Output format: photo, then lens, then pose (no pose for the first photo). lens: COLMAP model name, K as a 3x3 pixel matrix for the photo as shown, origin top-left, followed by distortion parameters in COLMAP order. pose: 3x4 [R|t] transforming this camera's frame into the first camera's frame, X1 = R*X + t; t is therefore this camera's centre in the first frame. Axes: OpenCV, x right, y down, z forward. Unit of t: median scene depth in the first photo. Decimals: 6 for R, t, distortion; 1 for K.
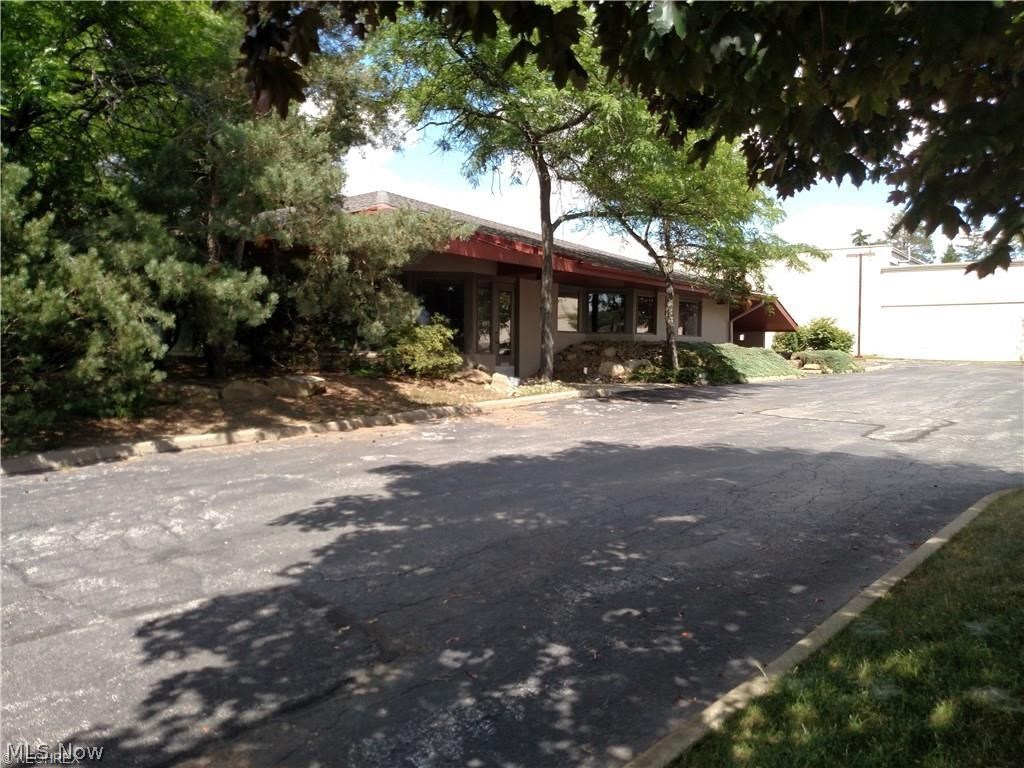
lens RADIAL K [[761.9, 0, 512.0], [0, 761.9, 384.0], [0, 0, 1]] dist [0.218825, -0.538273]
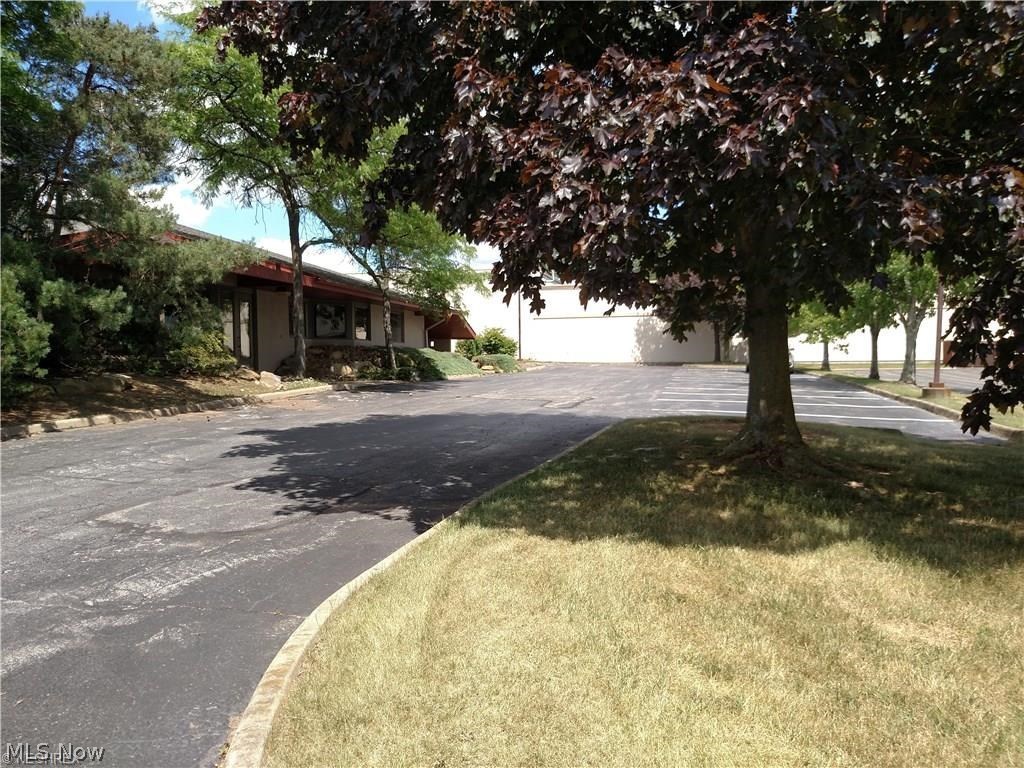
lens RADIAL K [[761.9, 0, 512.0], [0, 761.9, 384.0], [0, 0, 1]] dist [0.218825, -0.538273]
pose [[0.913060, -0.022076, 0.407228, -0.127677], [0.025905, 0.999657, -0.003891, 0.016303], [-0.407002, 0.014102, 0.913318, -0.211904]]
